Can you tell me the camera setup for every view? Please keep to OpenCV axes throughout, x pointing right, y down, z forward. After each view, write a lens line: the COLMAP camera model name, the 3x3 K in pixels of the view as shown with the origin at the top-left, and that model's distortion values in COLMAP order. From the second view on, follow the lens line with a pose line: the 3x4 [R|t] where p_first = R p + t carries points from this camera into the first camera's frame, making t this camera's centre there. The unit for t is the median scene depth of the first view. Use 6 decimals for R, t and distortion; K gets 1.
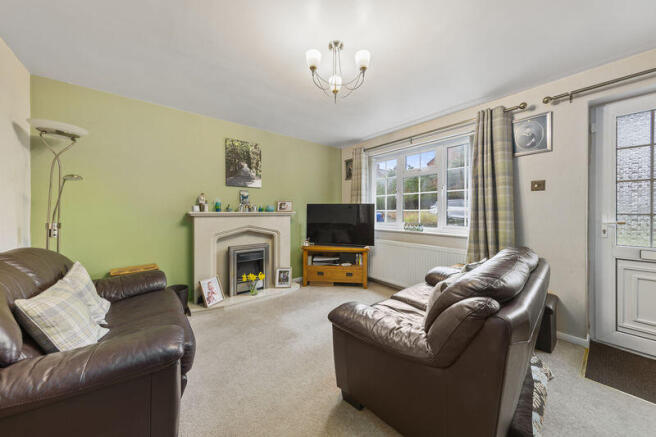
lens RADIAL K [[213.5, 0, 333.9], [0, 213.5, 212.7], [0, 0, 1]] dist [0.000106, 0.000000]
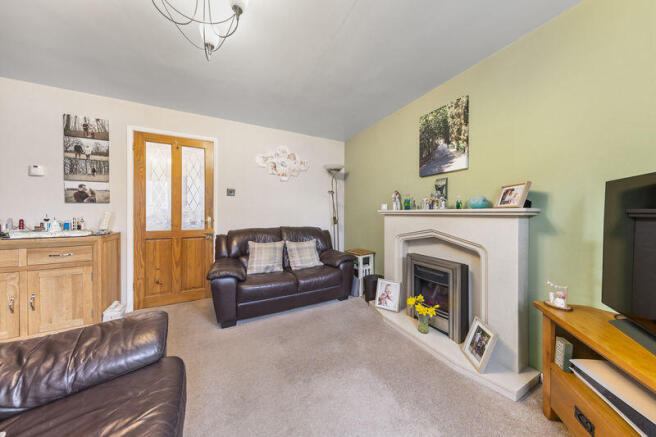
lens RADIAL K [[207.0, 0, 329.9], [0, 207.0, 213.5], [0, 0, 1]] dist [0.000511, -0.000071]
pose [[-0.226334, 0.004610, -0.974039, 0.314866], [-0.007161, 0.999954, 0.006397, 0.007109], [0.974023, 0.008423, -0.226291, 0.804905]]
